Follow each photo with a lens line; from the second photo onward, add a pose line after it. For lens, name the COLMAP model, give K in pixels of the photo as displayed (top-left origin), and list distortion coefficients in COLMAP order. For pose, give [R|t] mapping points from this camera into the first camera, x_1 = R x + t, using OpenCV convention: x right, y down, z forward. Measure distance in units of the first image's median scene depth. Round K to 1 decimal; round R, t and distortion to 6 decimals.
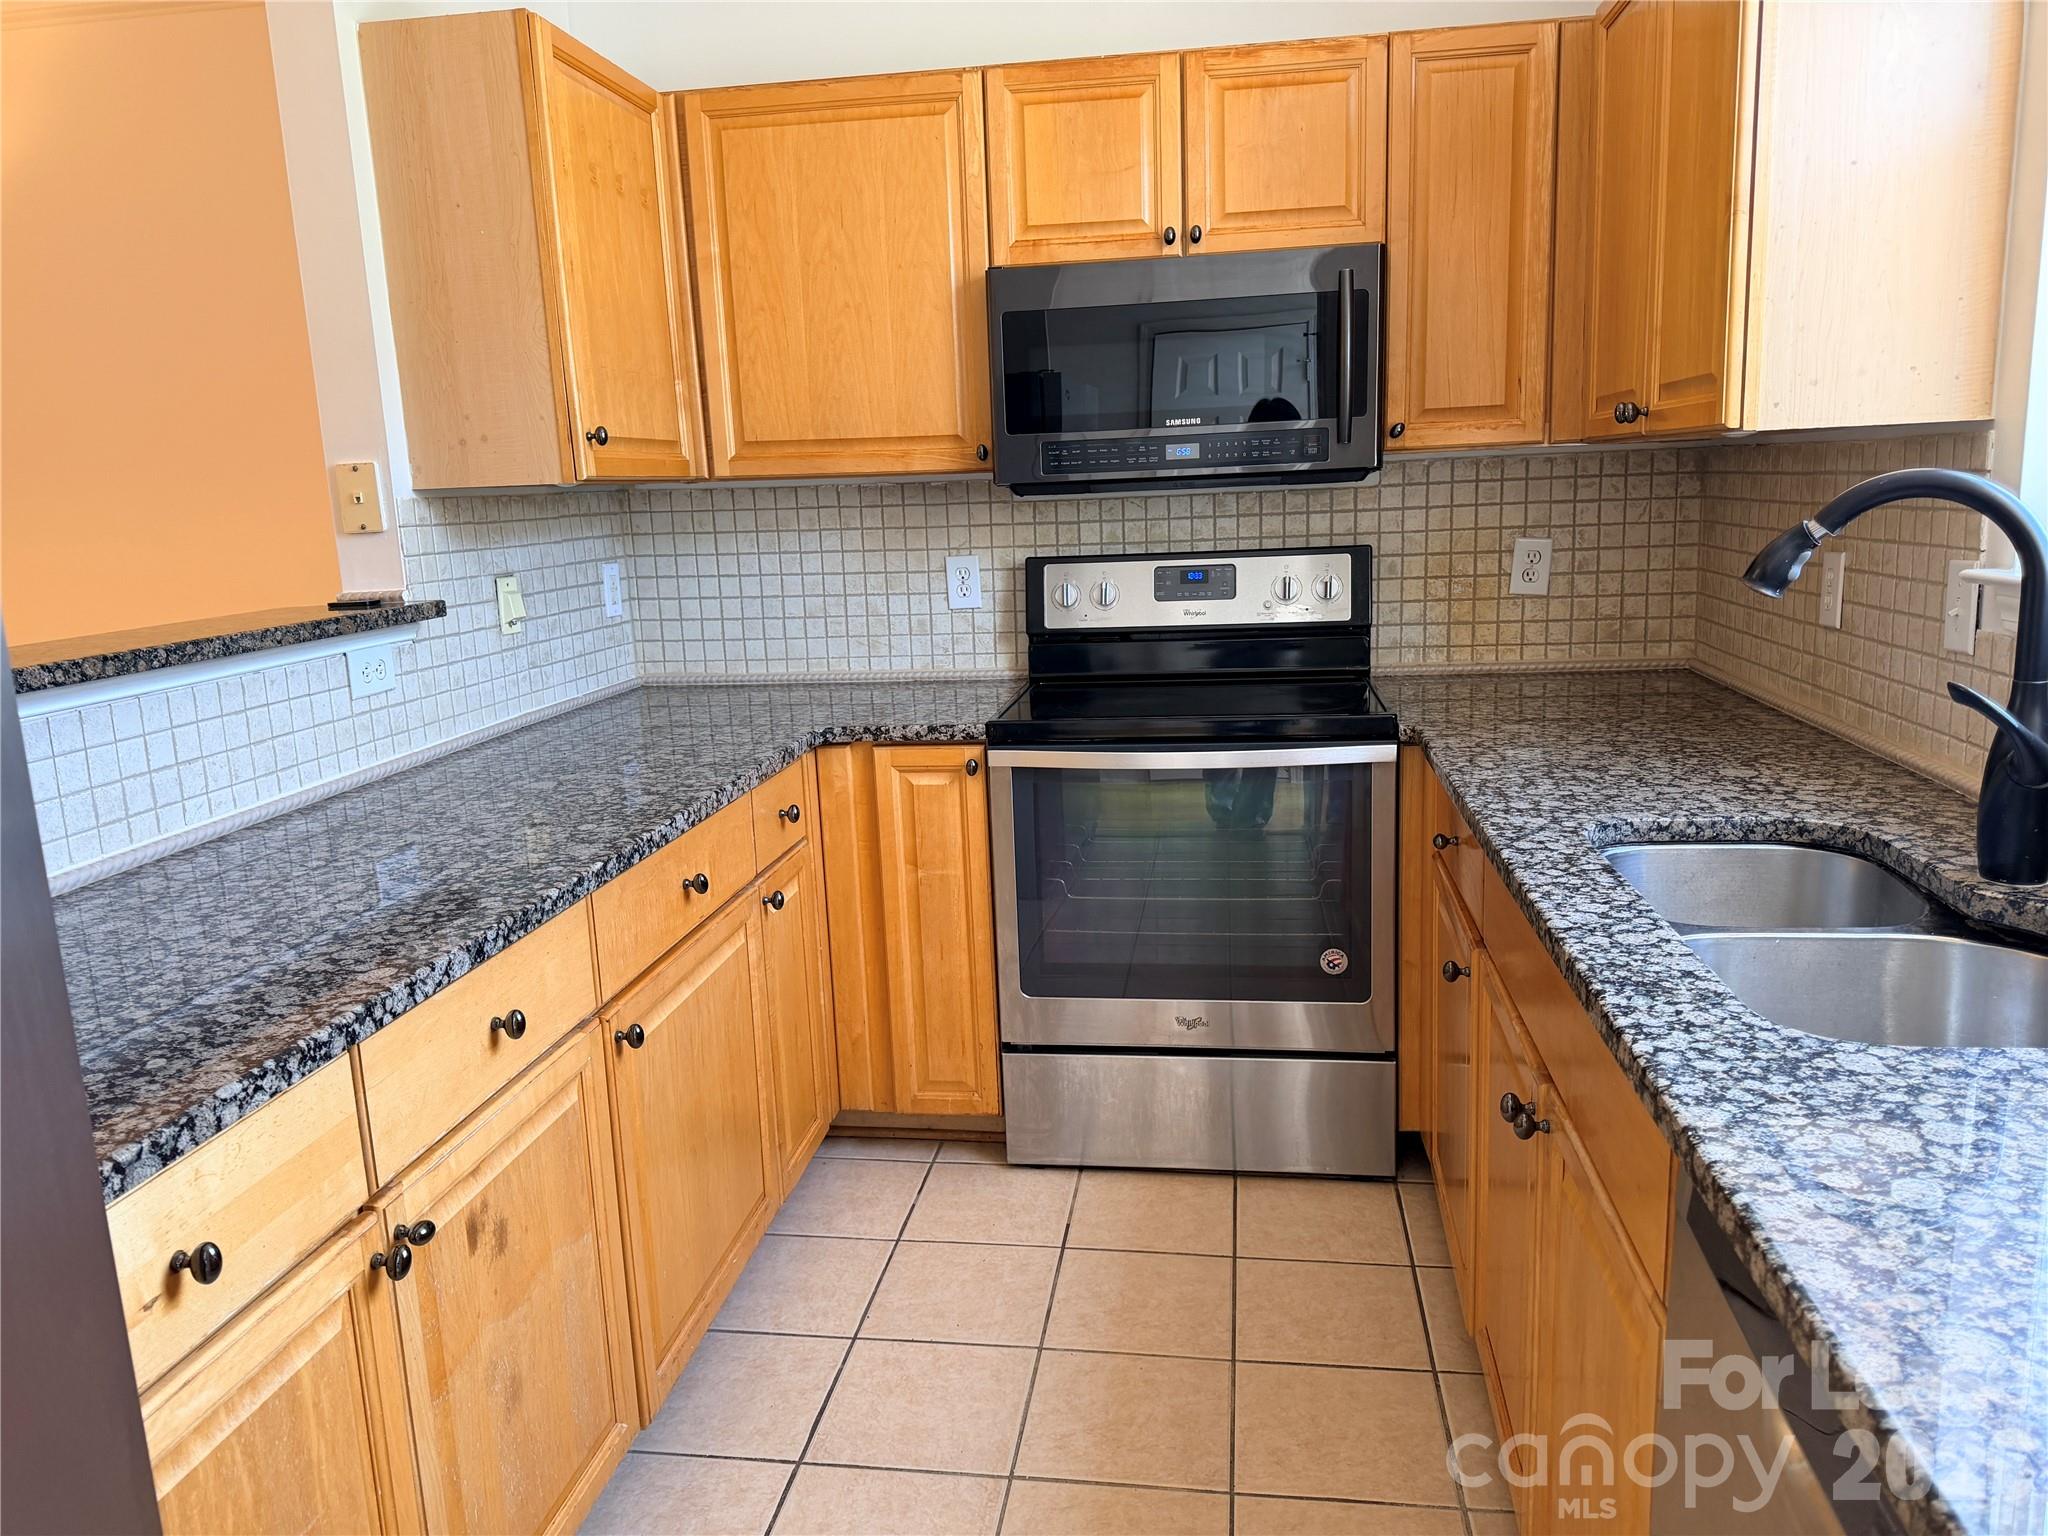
lens RADIAL K [[1435.0, 0, 1024.0], [0, 1435.0, 768.0], [0, 0, 1]] dist [0.138154, -0.220178]
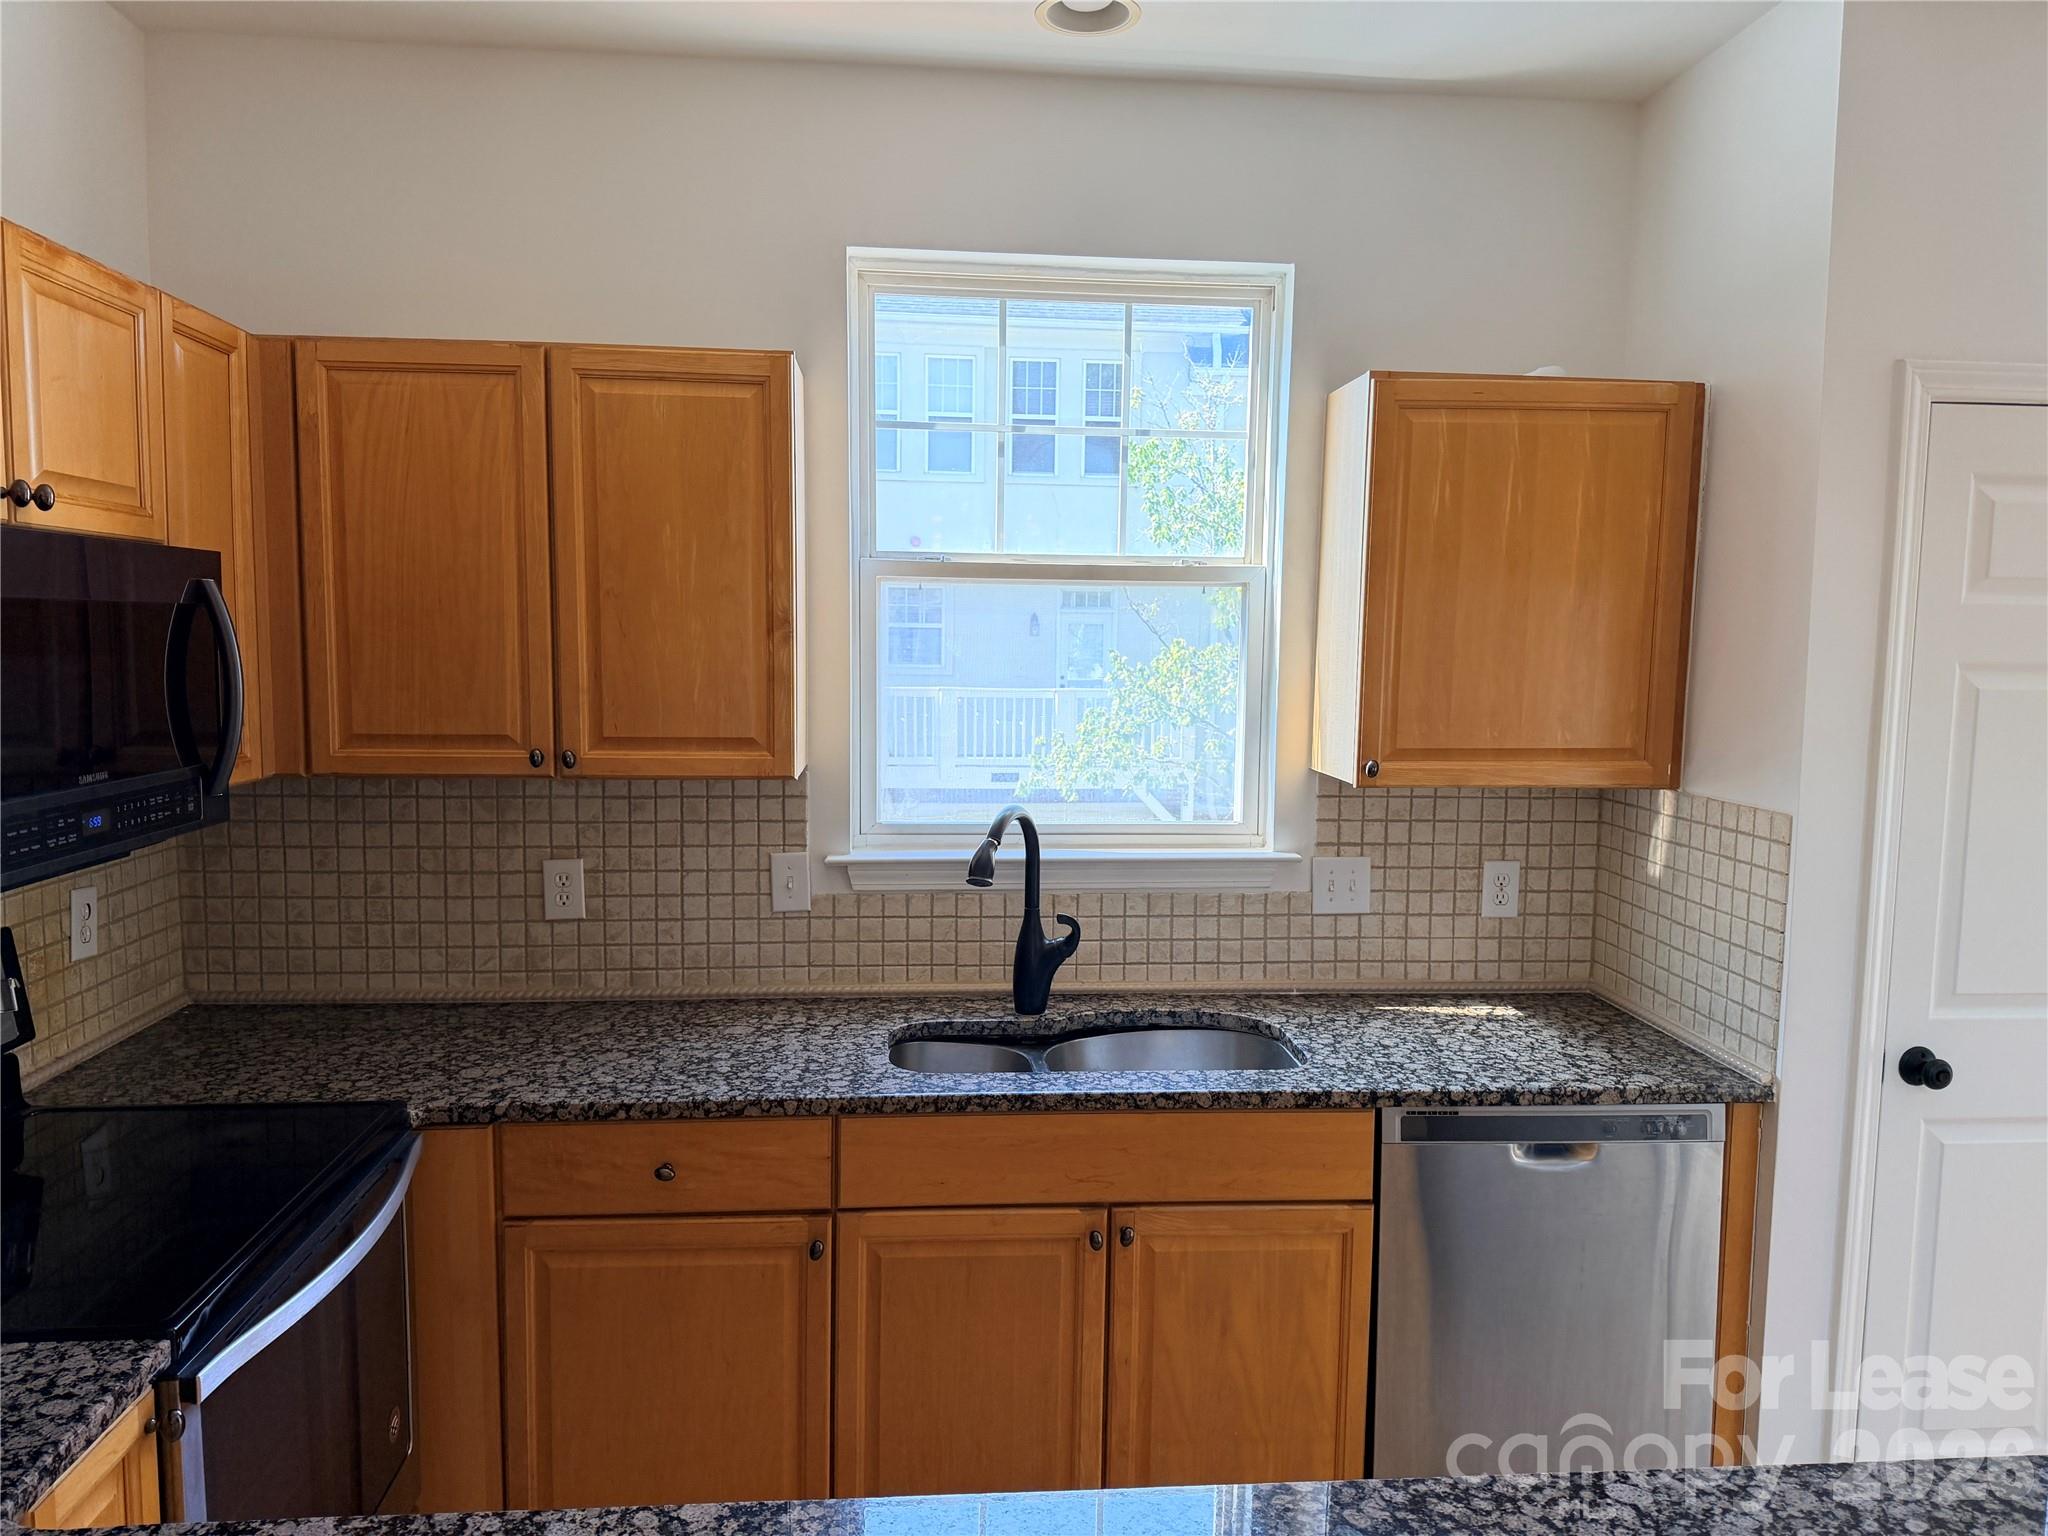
lens RADIAL K [[1440.5, 0, 1024.0], [0, 1440.5, 768.0], [0, 0, 1]] dist [0.021488, -0.038790]
pose [[-0.231405, -0.051394, 0.971499, -0.674302], [0.184861, 0.978087, 0.095775, -0.251608], [-0.955133, 0.201755, -0.216833, 0.825632]]
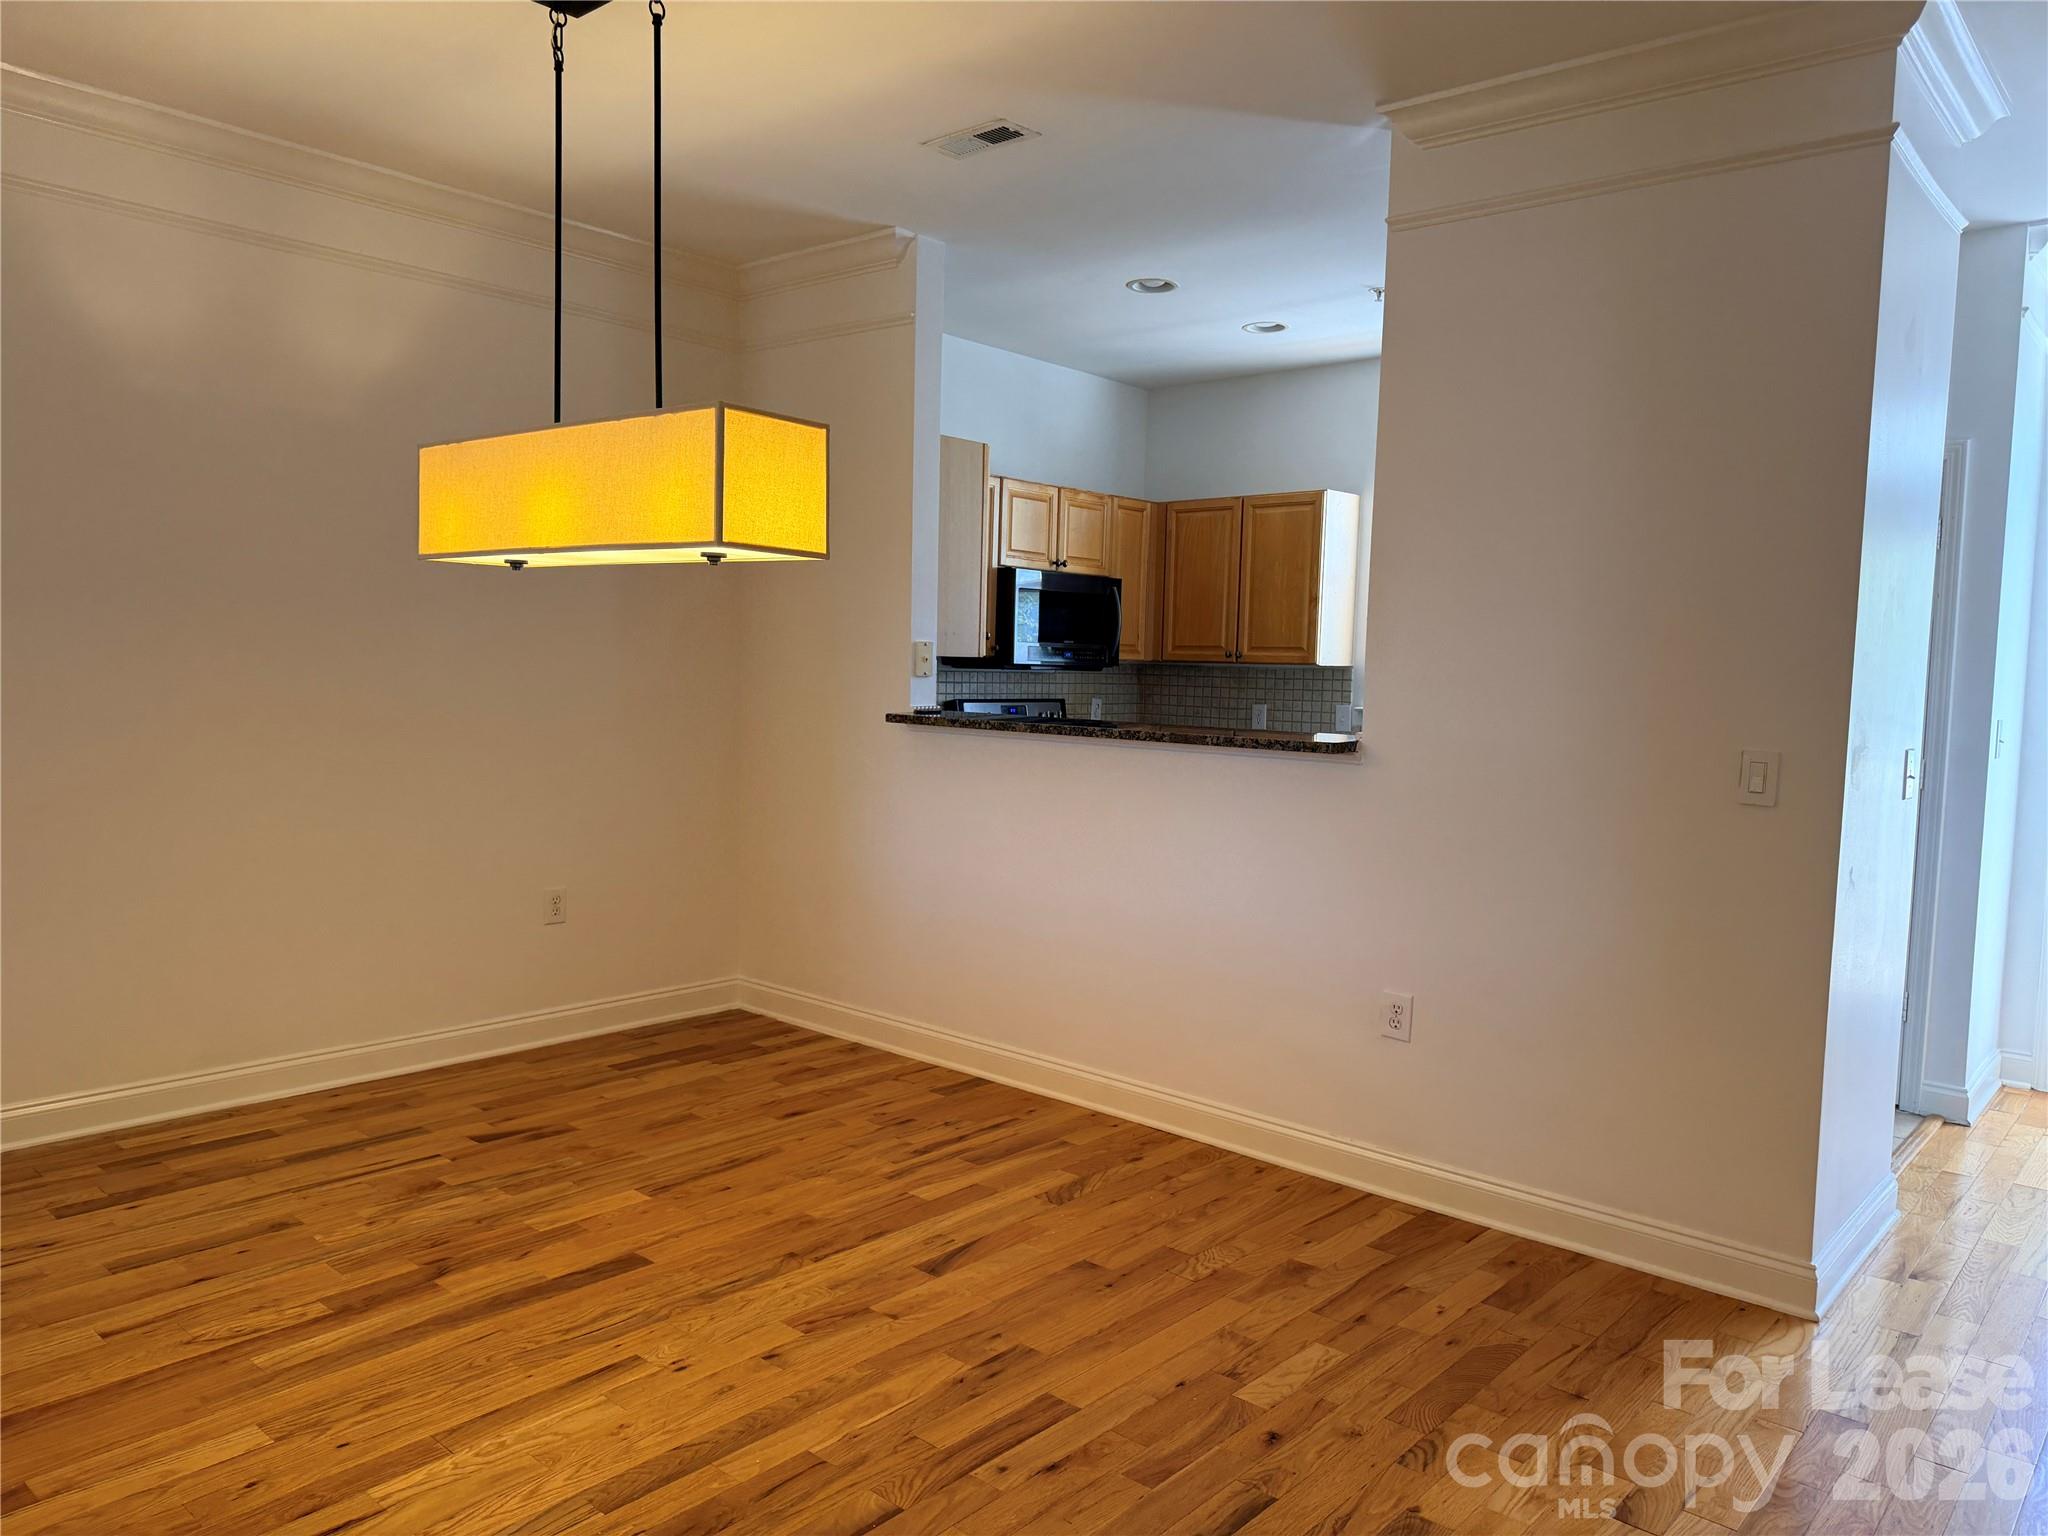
lens RADIAL K [[1435.0, 0, 1024.0], [0, 1435.0, 768.0], [0, 0, 1]] dist [0.138154, -0.220178]
pose [[0.546278, -0.008933, 0.837556, -2.019333], [0.114136, 0.991410, -0.063868, 0.104197], [-0.829791, 0.130485, 0.542605, -0.155067]]
